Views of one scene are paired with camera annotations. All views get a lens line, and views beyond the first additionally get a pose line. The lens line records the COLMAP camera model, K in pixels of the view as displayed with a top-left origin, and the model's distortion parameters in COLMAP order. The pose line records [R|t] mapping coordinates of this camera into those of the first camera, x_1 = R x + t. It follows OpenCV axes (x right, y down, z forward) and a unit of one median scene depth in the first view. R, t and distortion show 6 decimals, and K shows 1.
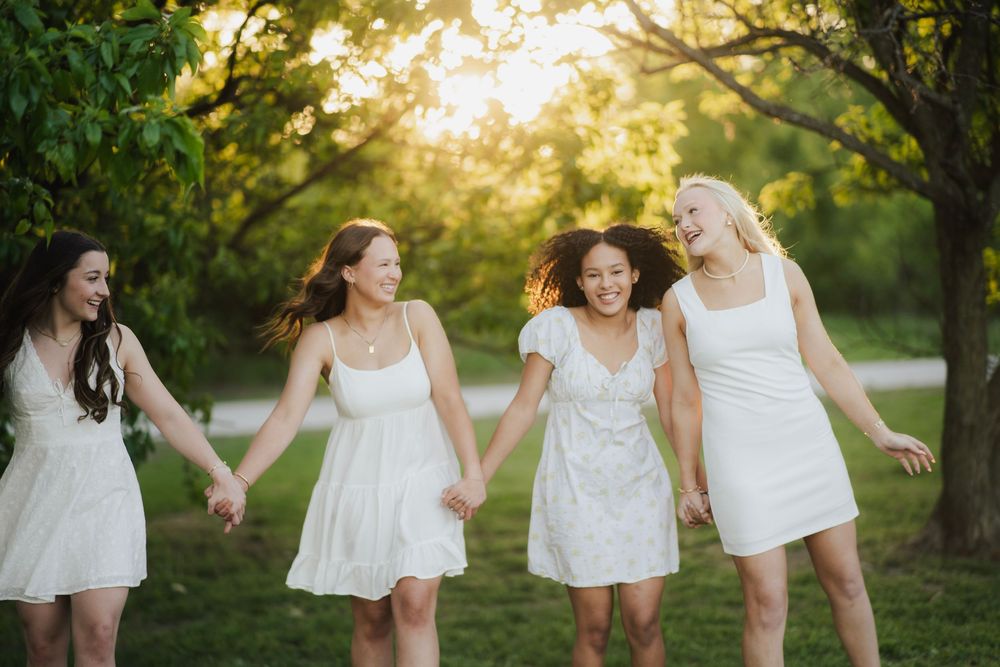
lens RADIAL K [[2460.3, 0, 499.7], [0, 2460.3, 332.4], [0, 0, 1]] dist [0.006475, -0.134319]
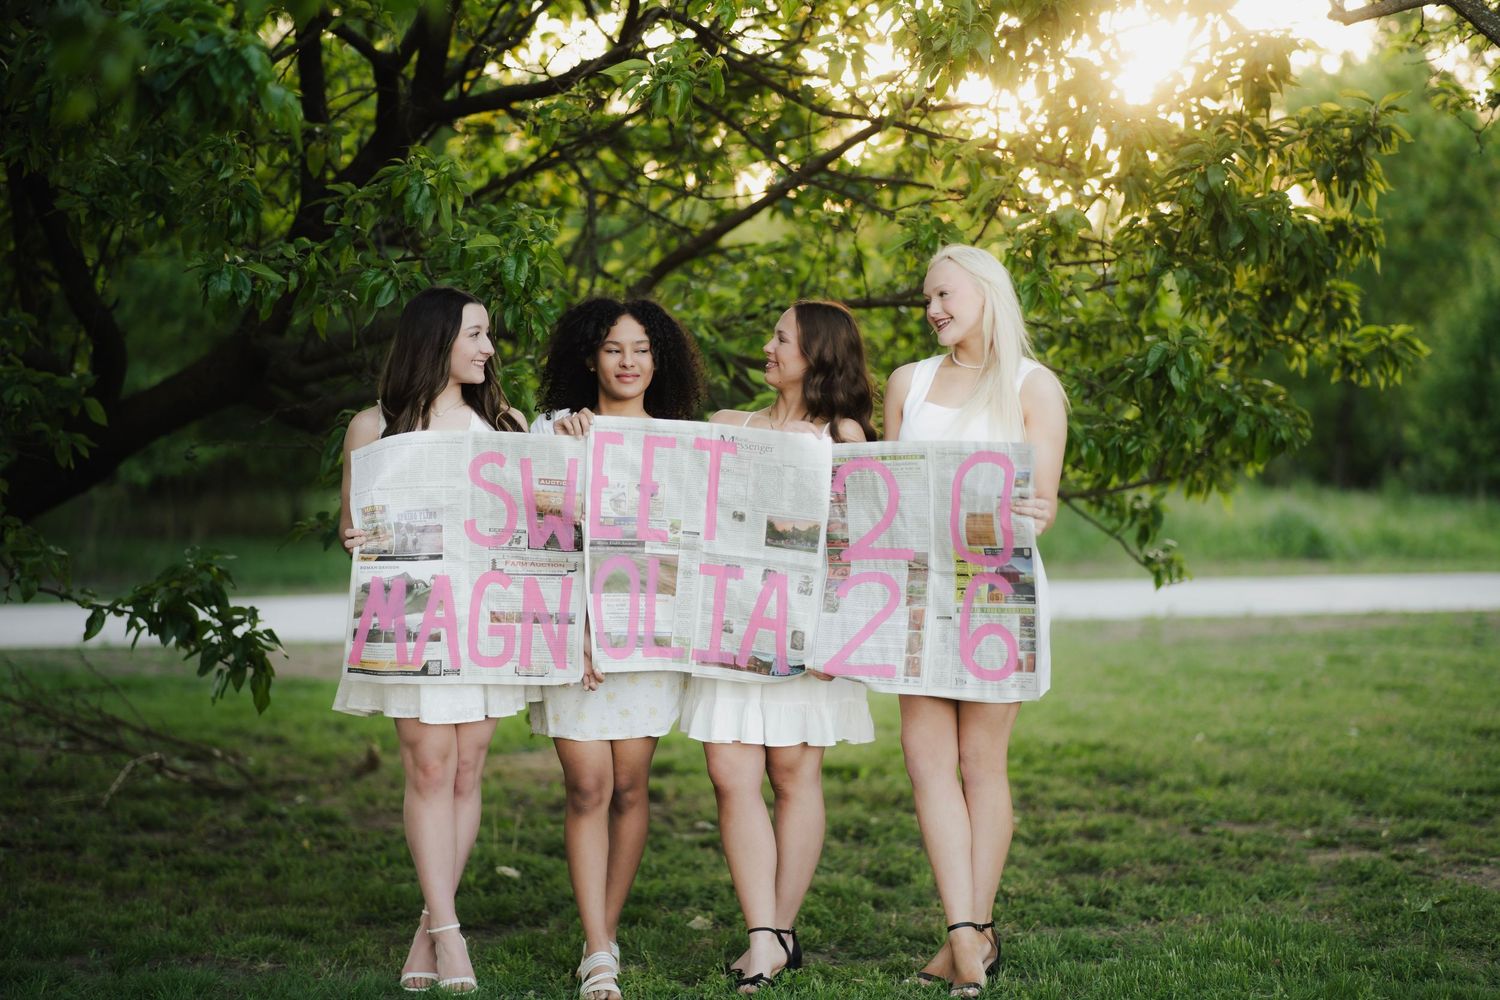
lens RADIAL K [[3643.7, 0, 755.3], [0, 3643.7, 502.1], [0, 0, 1]] dist [-0.009711, -0.125376]
pose [[0.995371, 0.037521, -0.088484, 0.001791], [-0.037705, 0.999289, -0.000406, 0.013727], [0.088406, 0.003740, 0.996078, 0.136593]]
